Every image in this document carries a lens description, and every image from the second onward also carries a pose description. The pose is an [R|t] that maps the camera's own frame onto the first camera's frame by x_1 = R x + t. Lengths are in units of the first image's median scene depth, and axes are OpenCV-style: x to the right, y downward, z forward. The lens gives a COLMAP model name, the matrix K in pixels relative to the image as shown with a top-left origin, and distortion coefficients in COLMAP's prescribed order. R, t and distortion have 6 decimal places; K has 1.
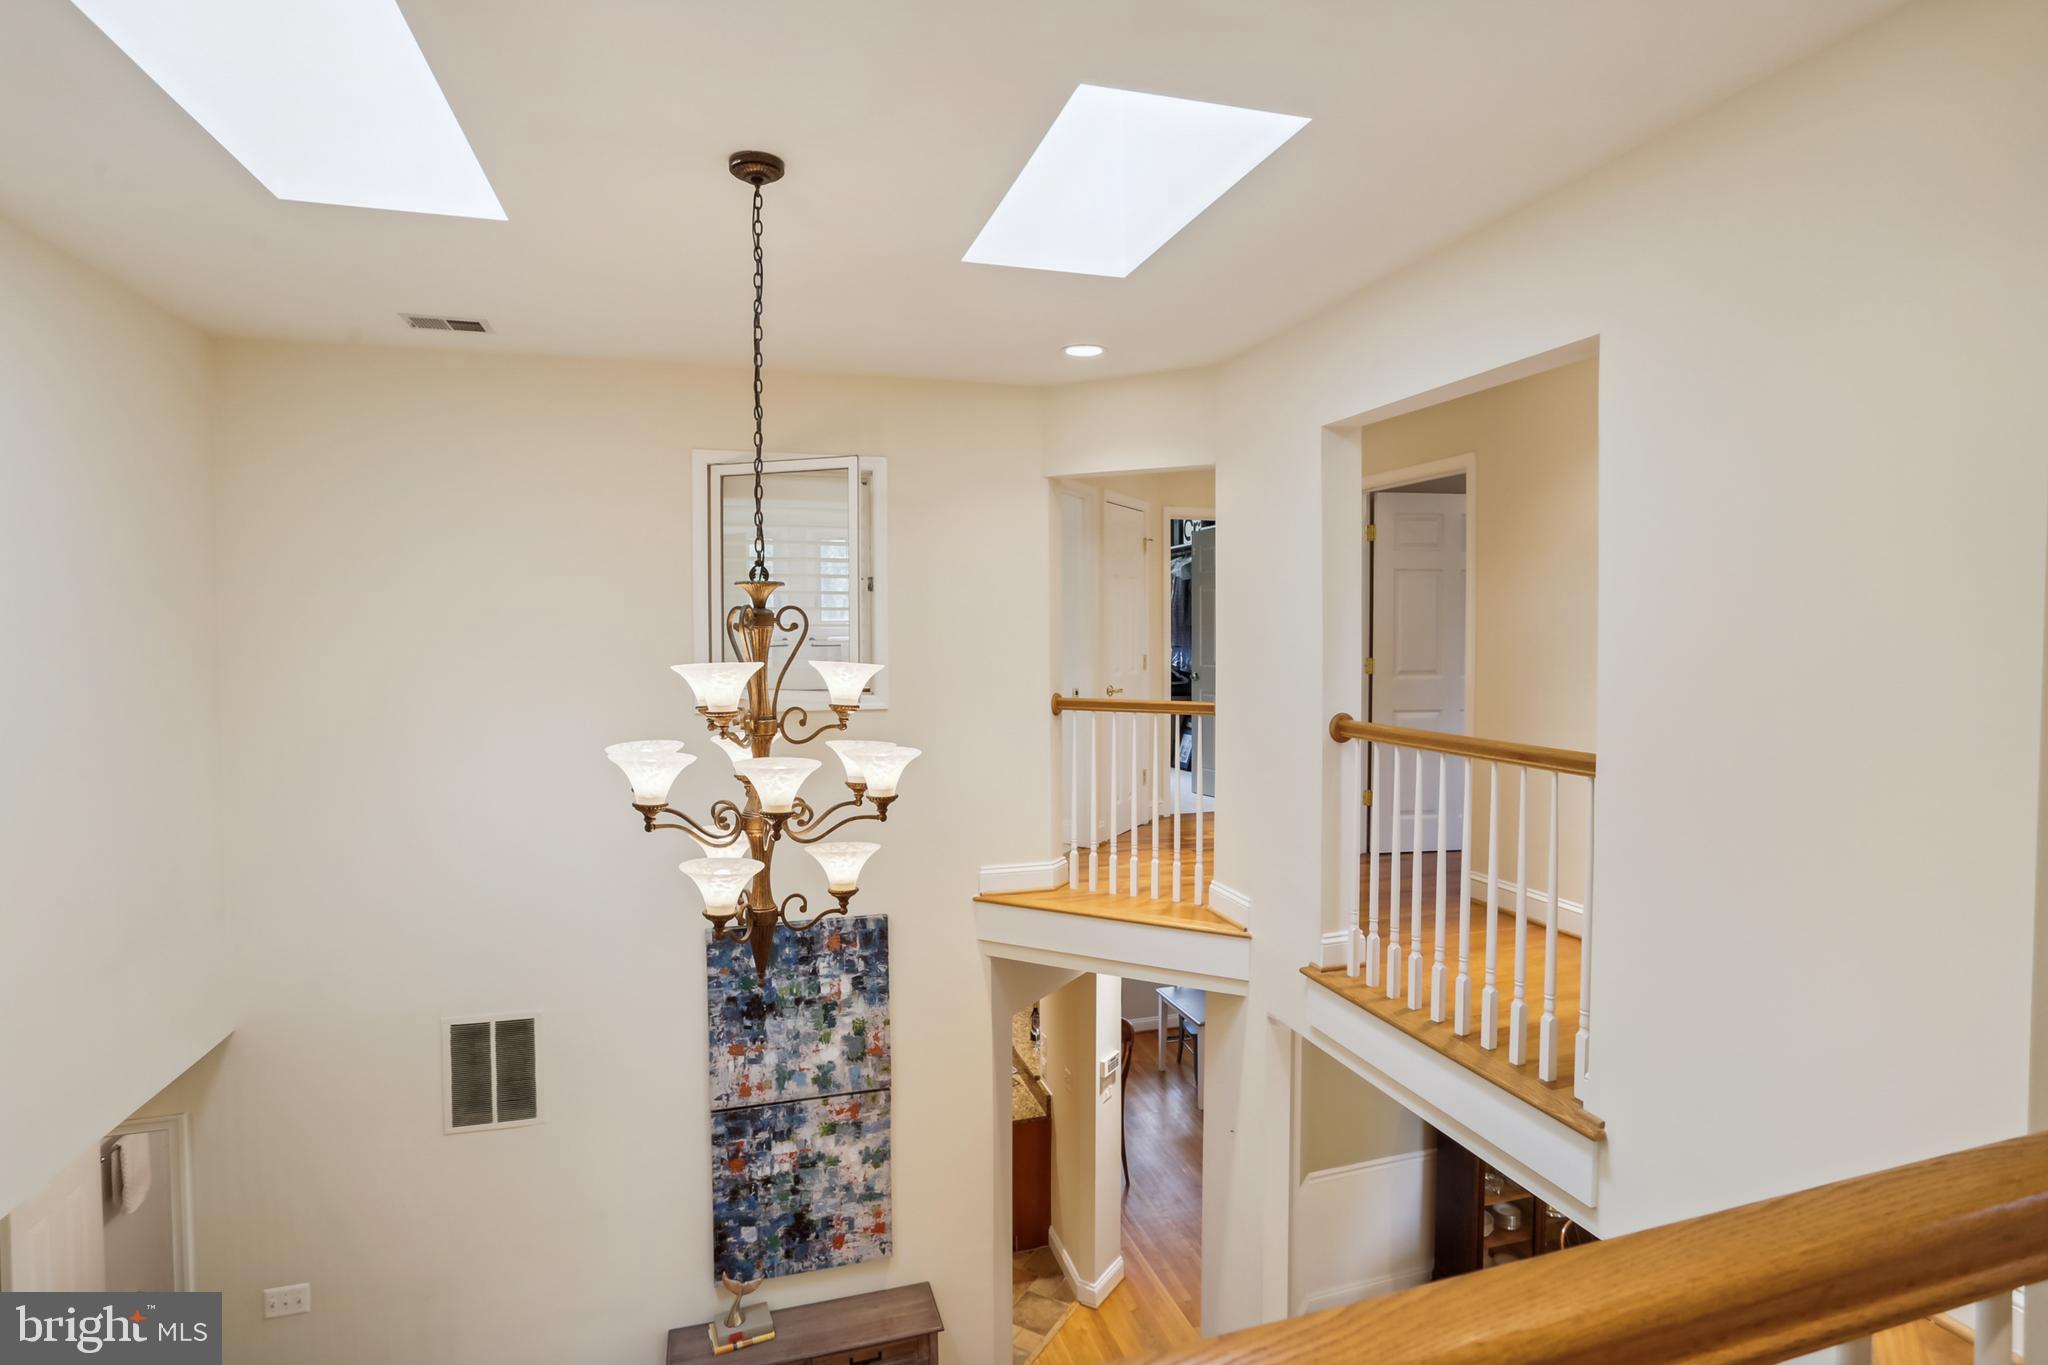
lens RADIAL K [[1007.3, 0, 1028.8], [0, 1007.3, 661.3], [0, 0, 1]] dist [-0.063793, 0.038847]
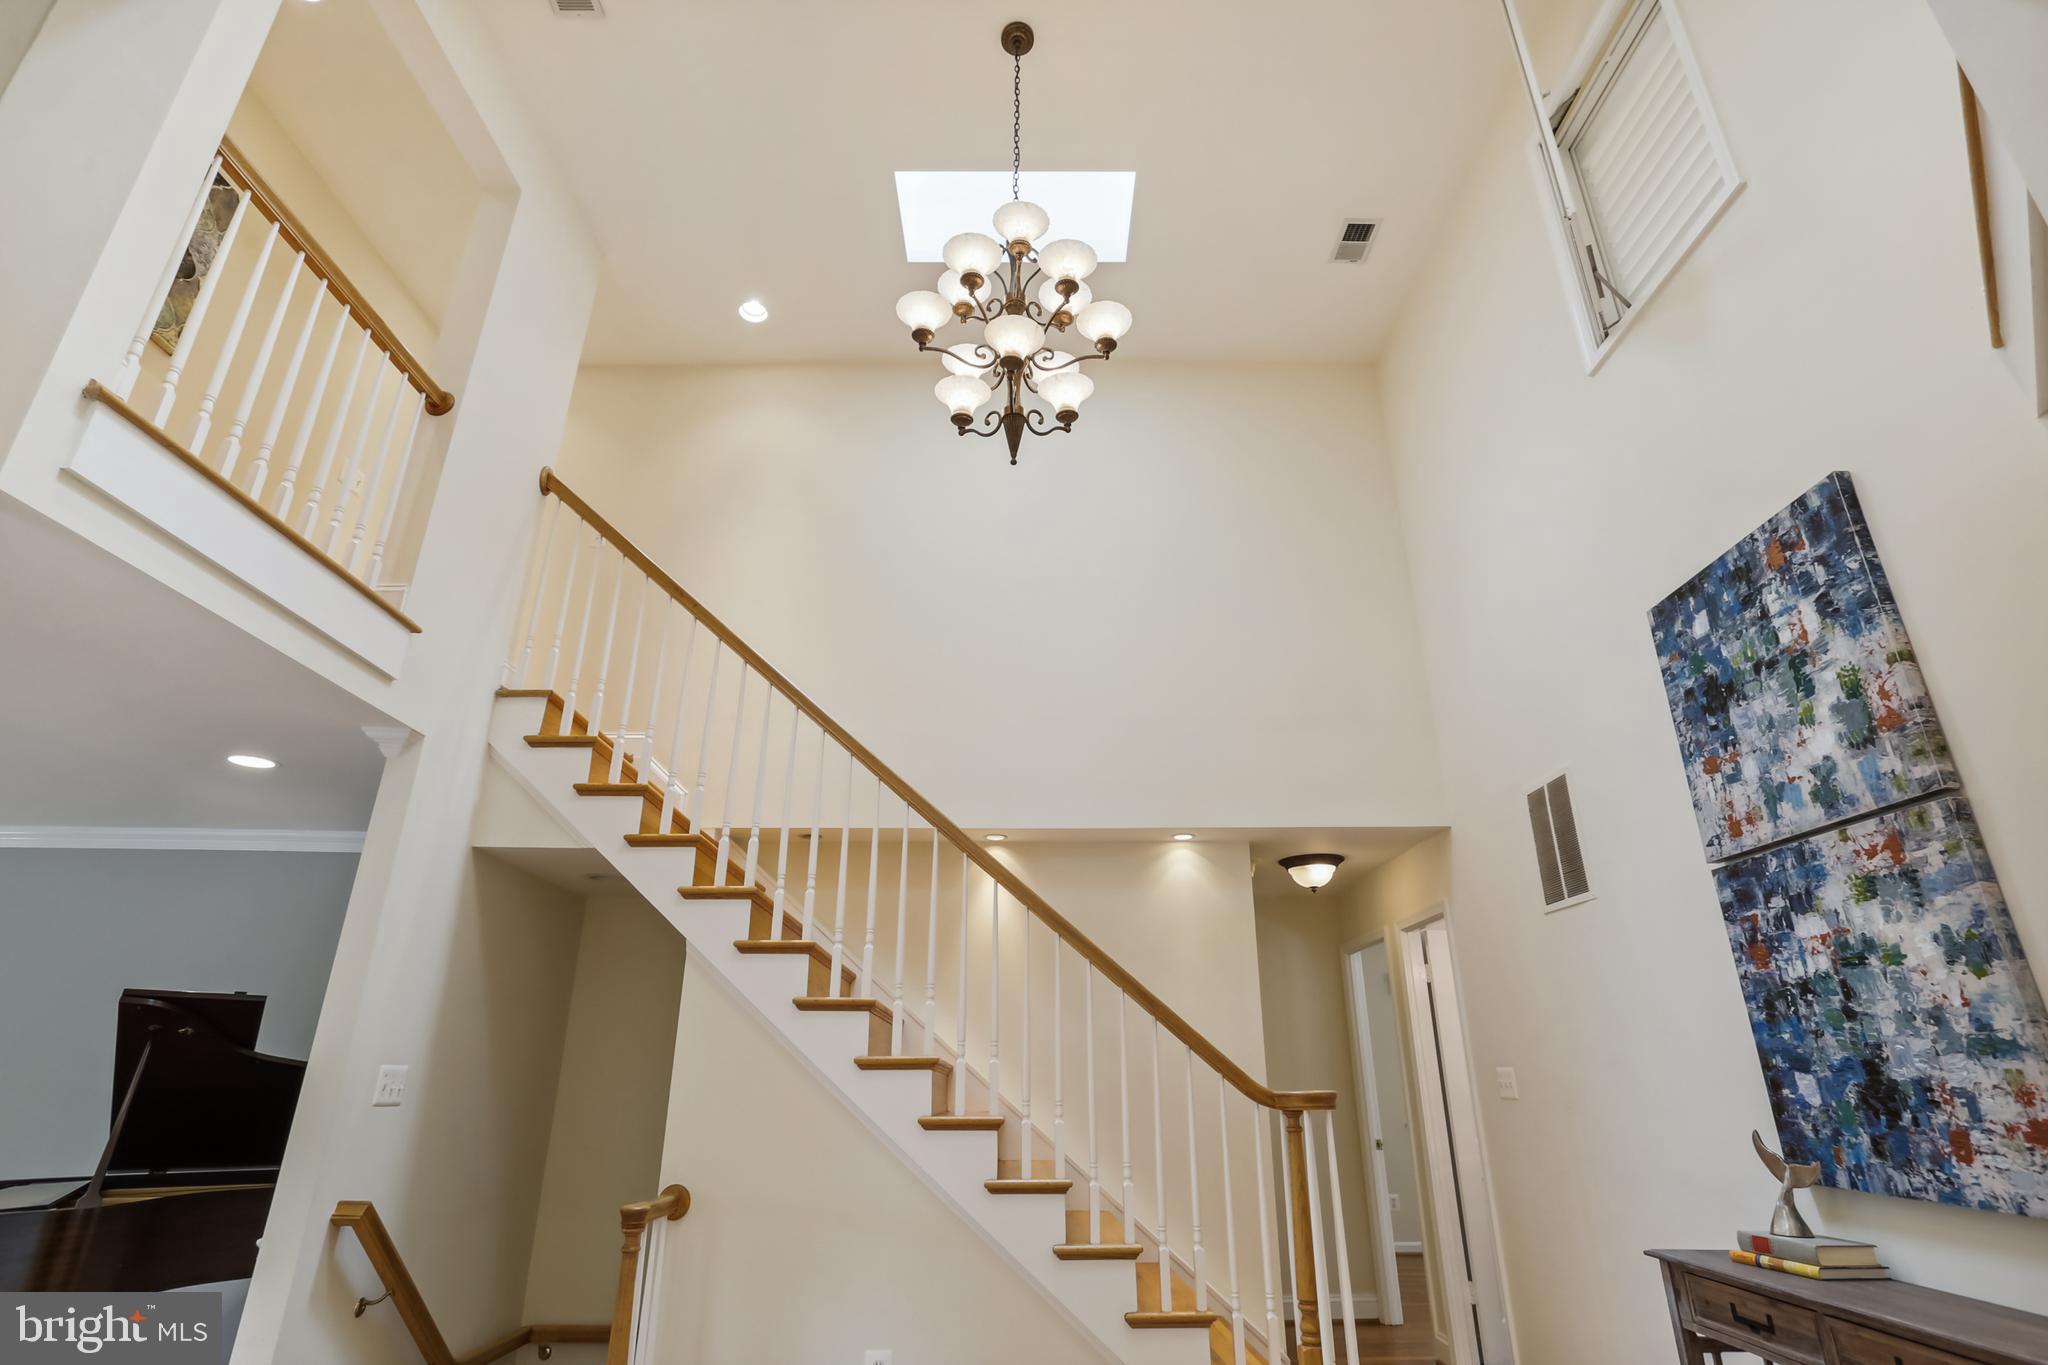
lens RADIAL K [[1007.3, 0, 1028.8], [0, 1007.3, 661.3], [0, 0, 1]] dist [-0.063793, 0.038847]
pose [[-0.291143, -0.365440, -0.884132, 0.420140], [-0.026653, 0.926907, -0.374344, 0.569237], [0.956308, -0.085423, -0.279602, 0.745261]]
